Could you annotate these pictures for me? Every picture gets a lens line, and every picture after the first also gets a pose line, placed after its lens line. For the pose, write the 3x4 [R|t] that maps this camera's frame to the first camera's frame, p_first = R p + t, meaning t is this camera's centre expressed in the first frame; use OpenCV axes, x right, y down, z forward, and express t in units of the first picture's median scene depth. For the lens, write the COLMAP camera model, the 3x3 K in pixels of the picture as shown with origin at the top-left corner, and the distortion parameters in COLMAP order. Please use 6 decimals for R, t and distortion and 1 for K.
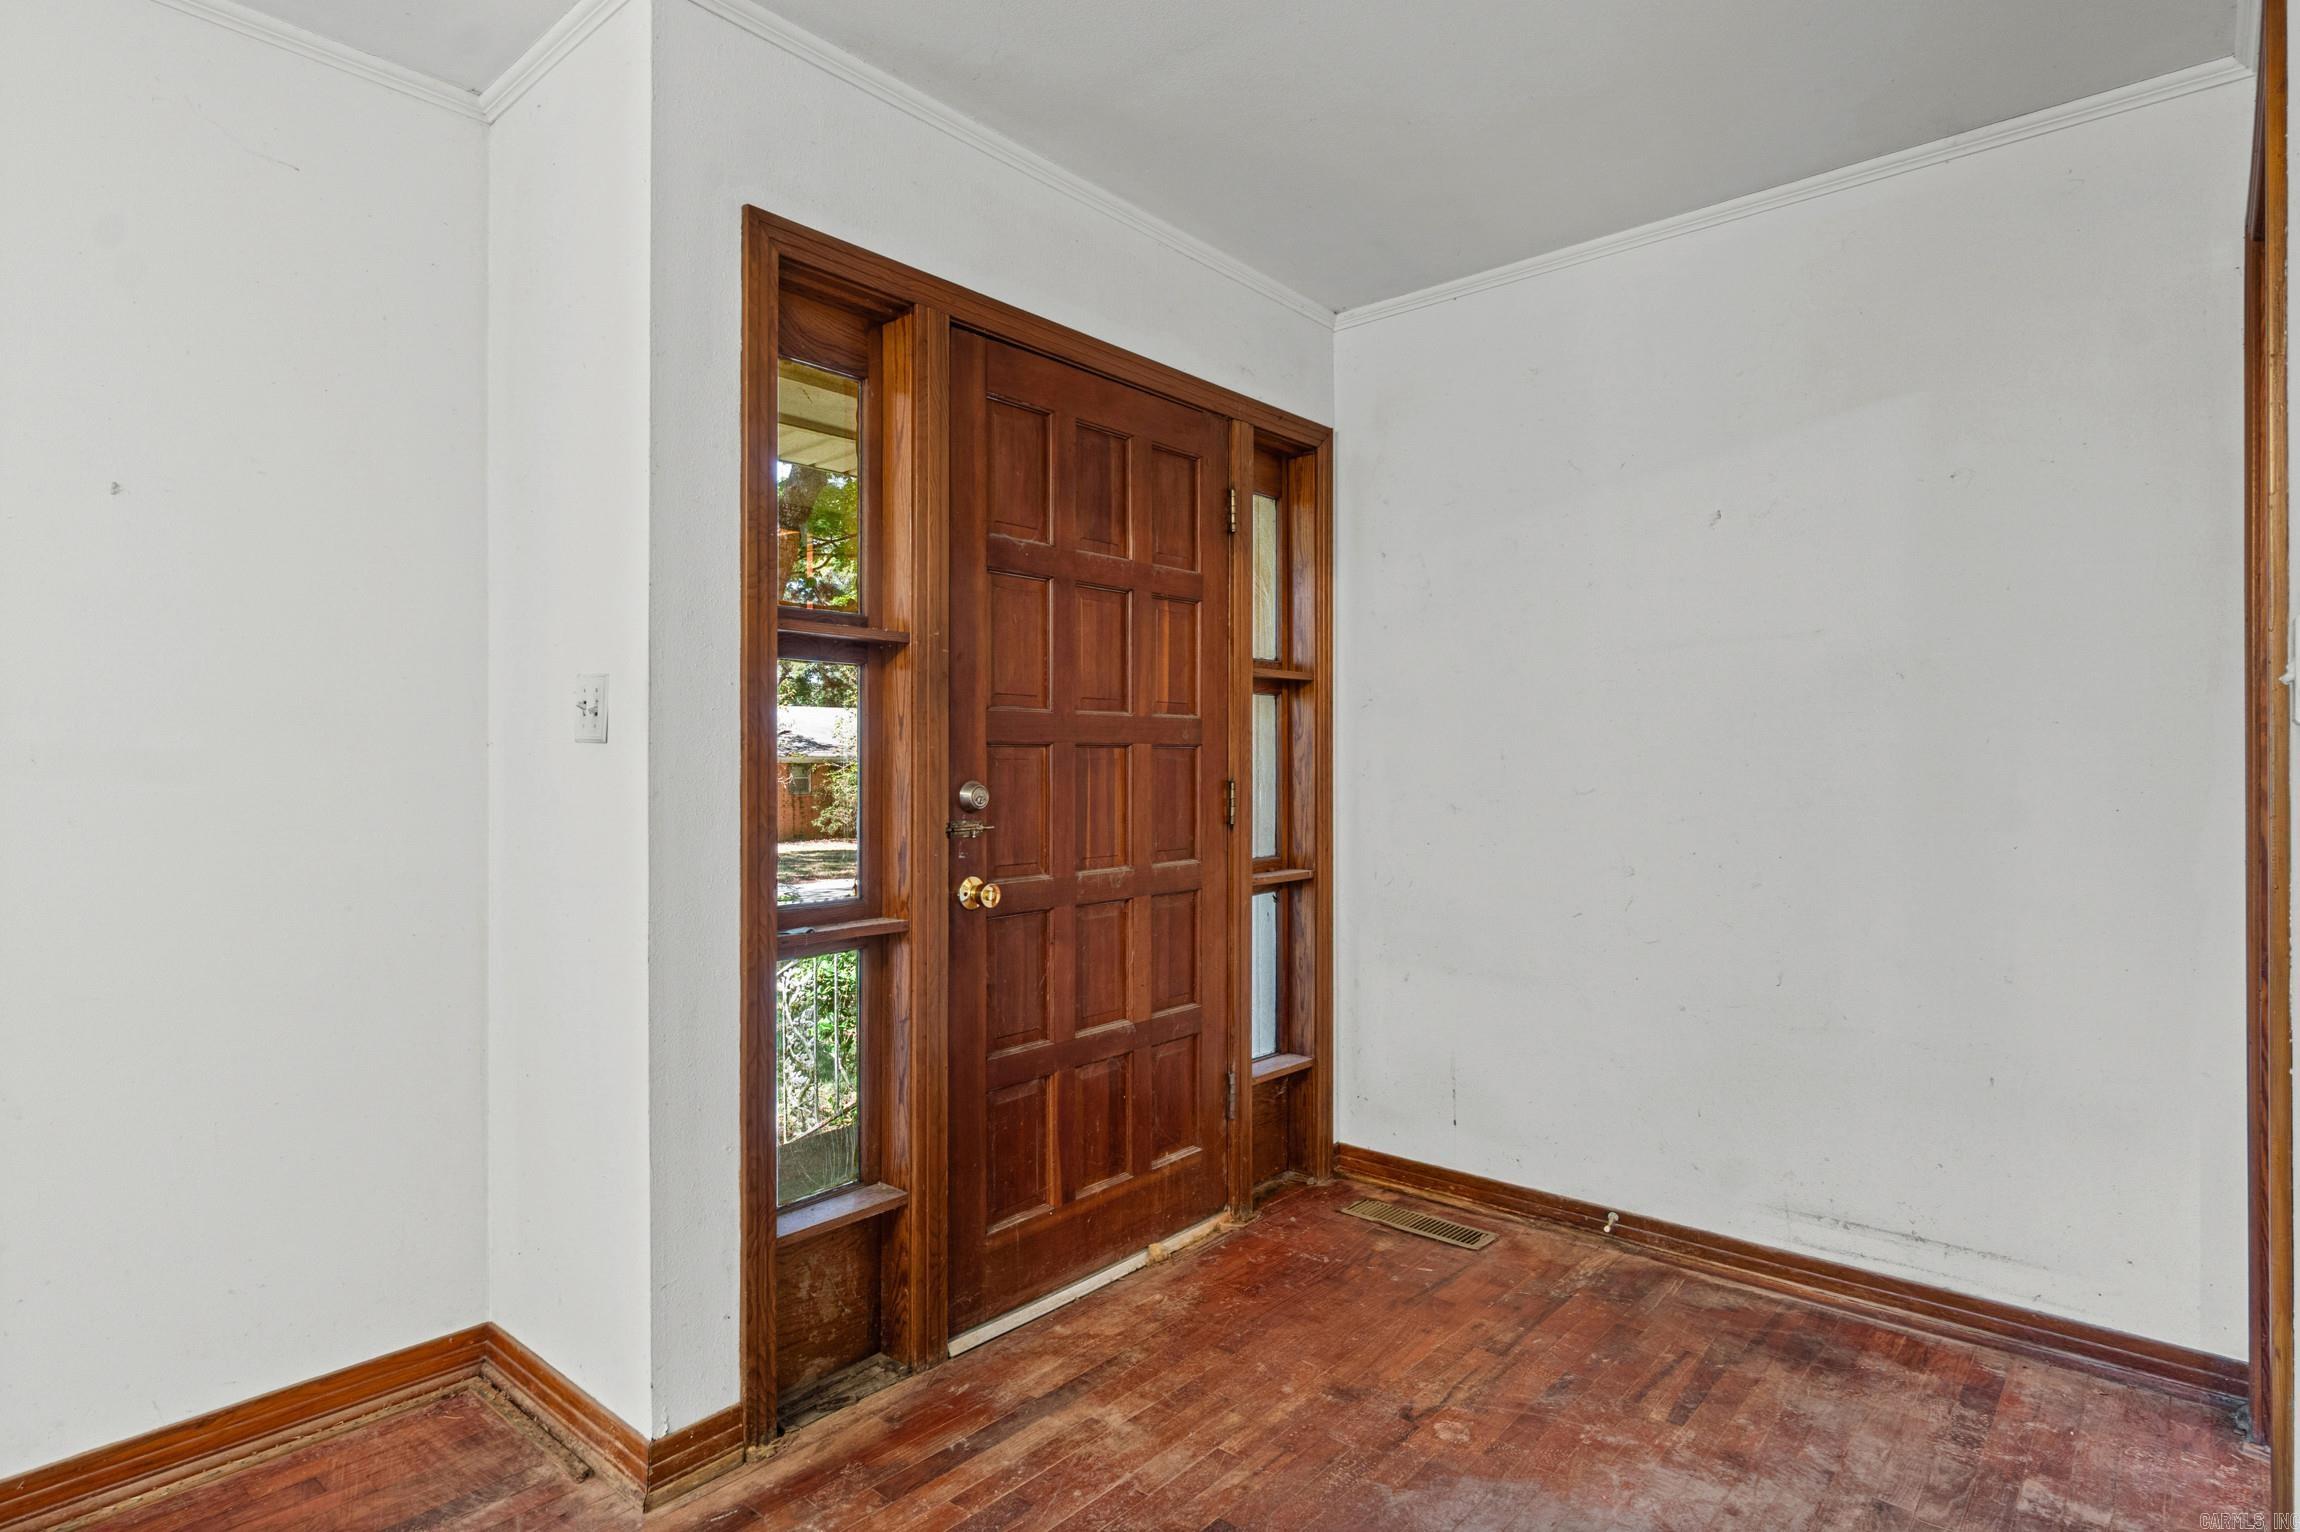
lens RADIAL K [[1199.7, 0, 1146.8], [0, 1199.7, 763.9], [0, 0, 1]] dist [0.015640, -0.005012]
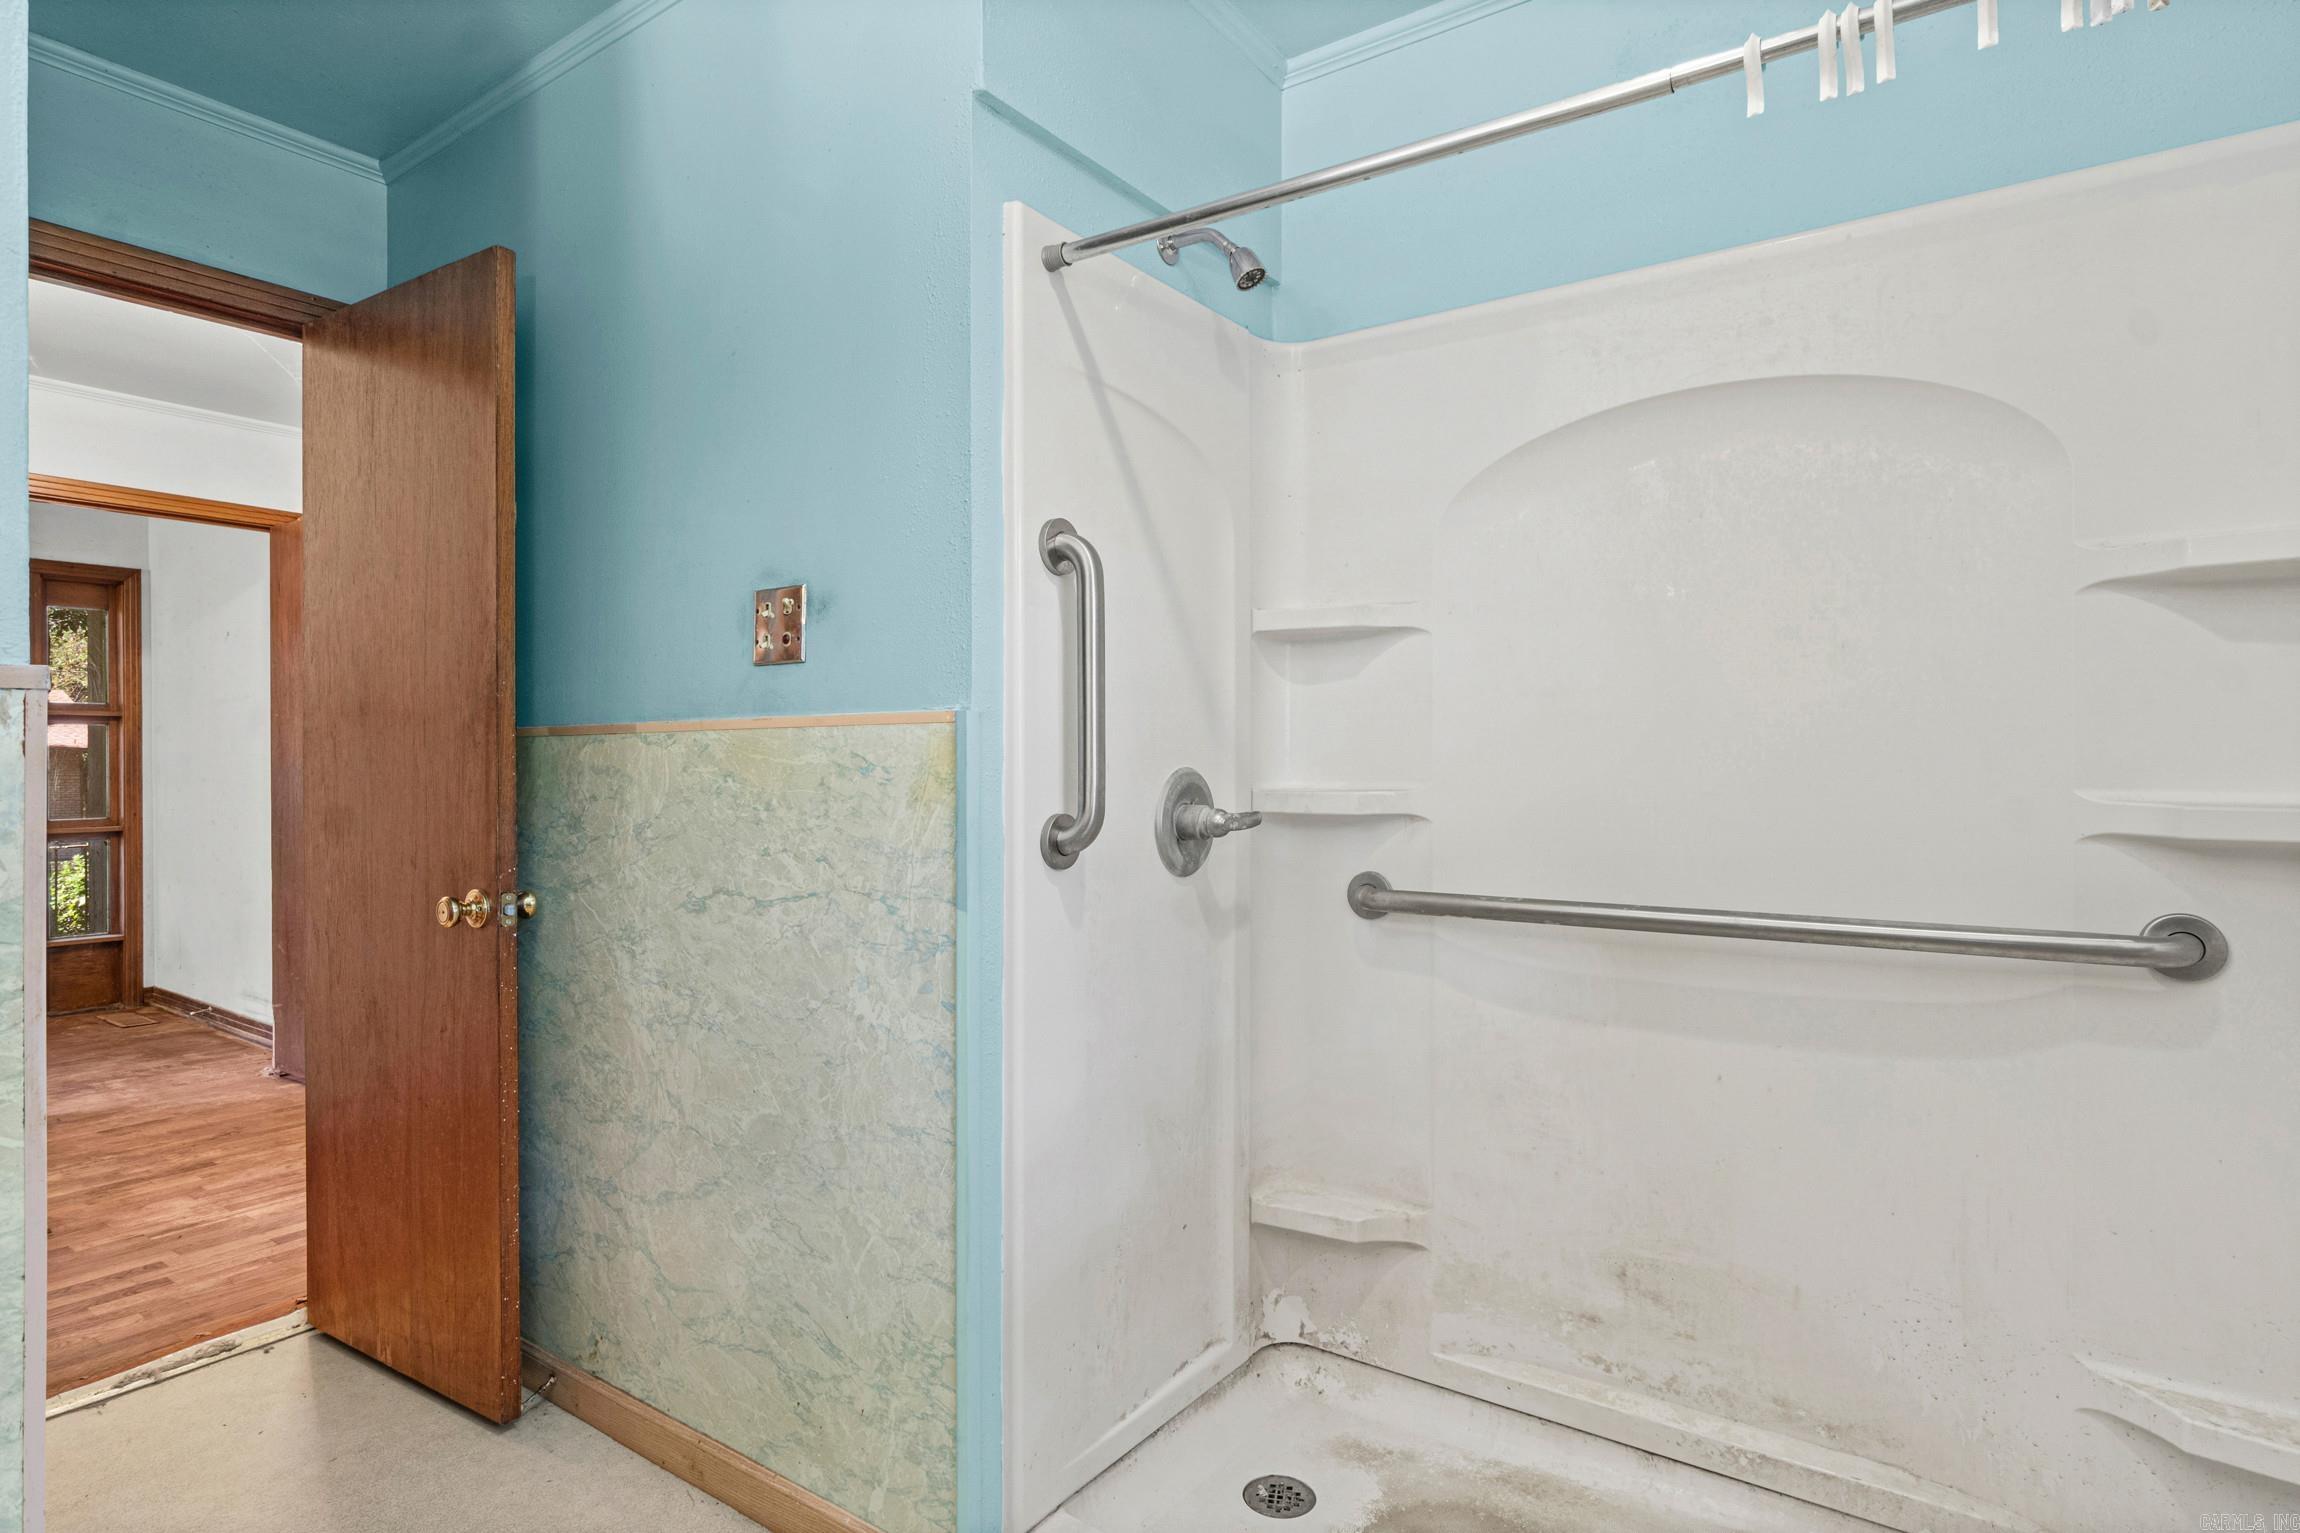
lens RADIAL K [[1199.7, 0, 1140.0], [0, 1199.7, 764.8], [0, 0, 1]] dist [0.015640, -0.005012]
pose [[0.995254, -0.001112, 0.097308, 1.846505], [0.000639, 0.999988, 0.004886, -0.009368], [-0.097312, -0.004800, 0.995242, -1.130723]]
